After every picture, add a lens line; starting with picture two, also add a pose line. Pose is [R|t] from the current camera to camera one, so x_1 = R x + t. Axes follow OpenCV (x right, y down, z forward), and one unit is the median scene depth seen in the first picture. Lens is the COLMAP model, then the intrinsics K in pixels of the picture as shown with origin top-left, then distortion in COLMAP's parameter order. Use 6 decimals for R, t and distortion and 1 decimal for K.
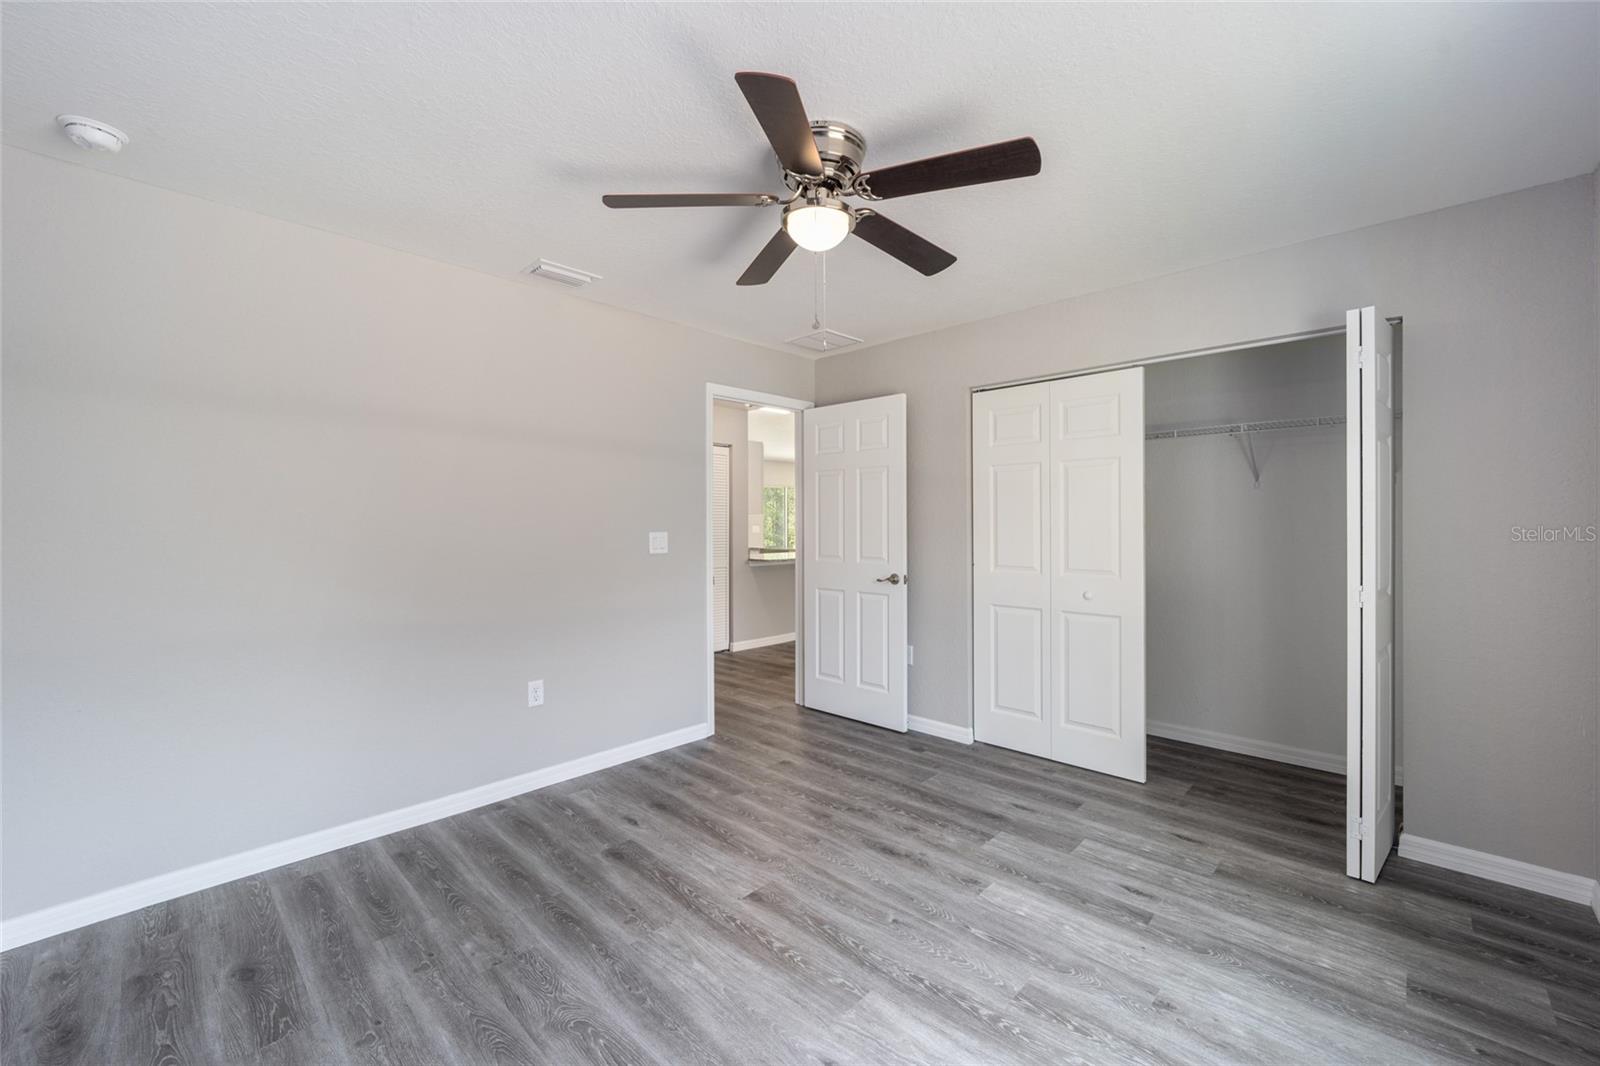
lens RADIAL K [[646.2, 0, 795.4], [0, 646.2, 522.5], [0, 0, 1]] dist [-0.005826, -0.000399]
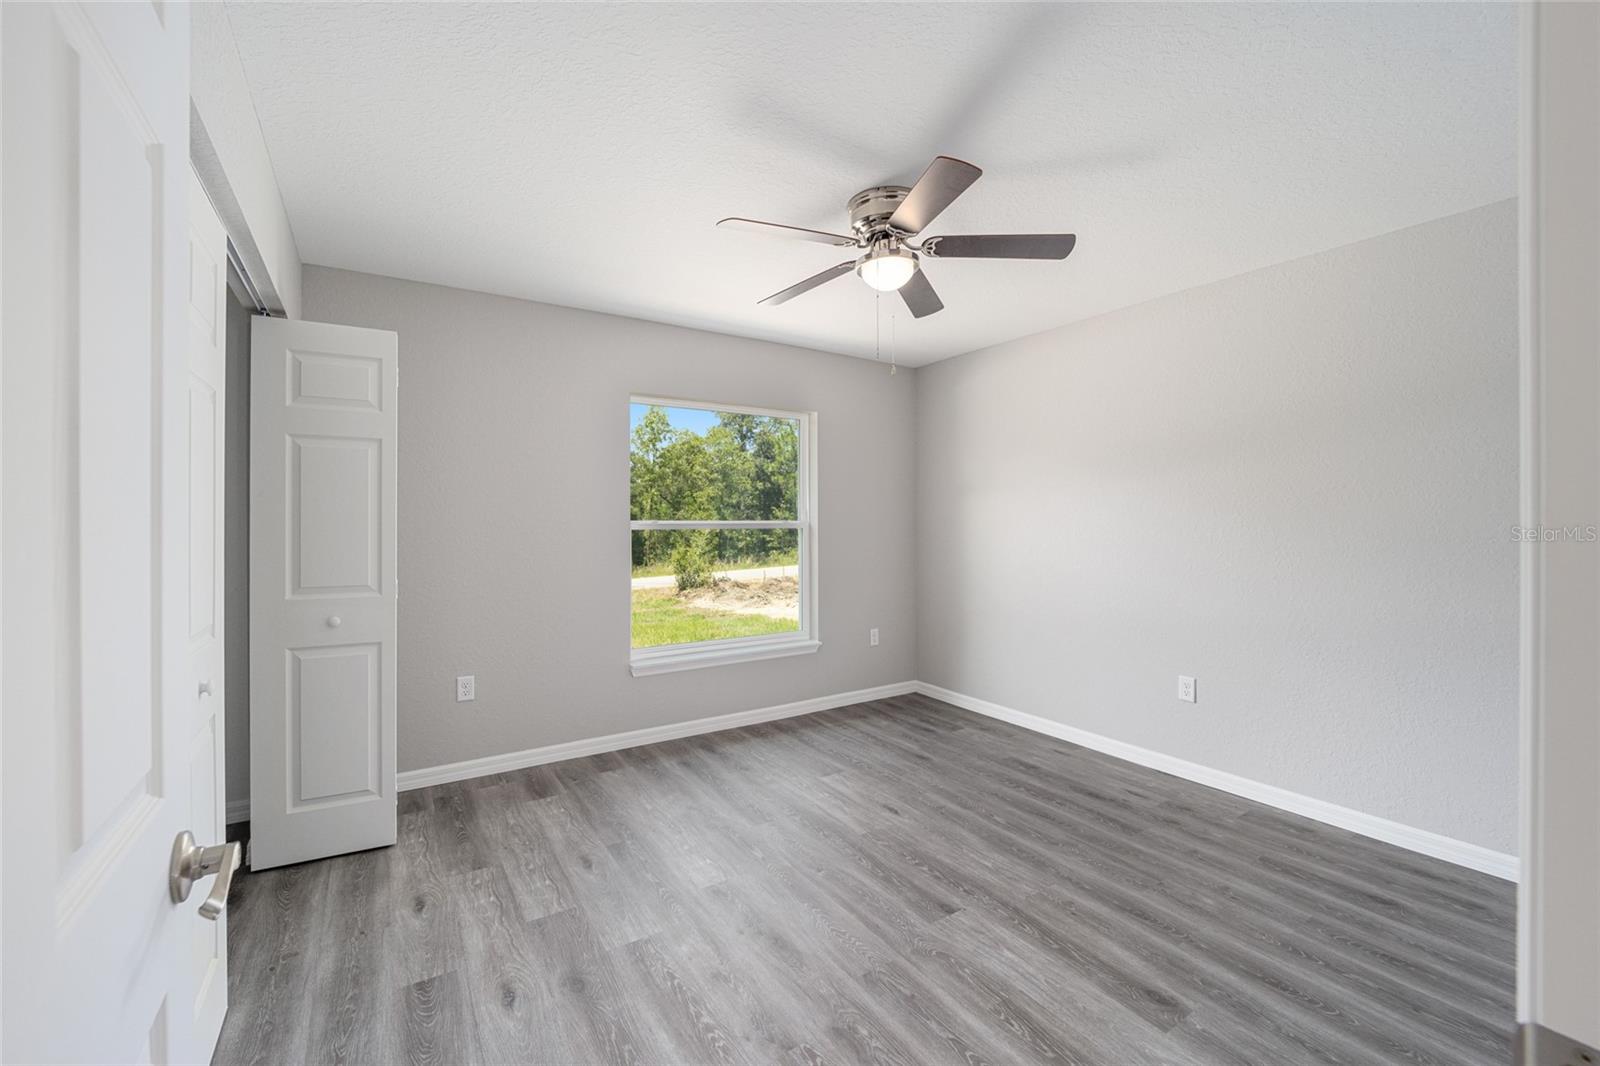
lens RADIAL K [[646.2, 0, 795.4], [0, 646.2, 522.5], [0, 0, 1]] dist [-0.005826, -0.000399]
pose [[-0.974317, 0.004231, 0.225141, -0.057922], [0.004198, 0.999991, -0.000627, 0.002775], [-0.225141, 0.000334, -0.974326, 1.927487]]
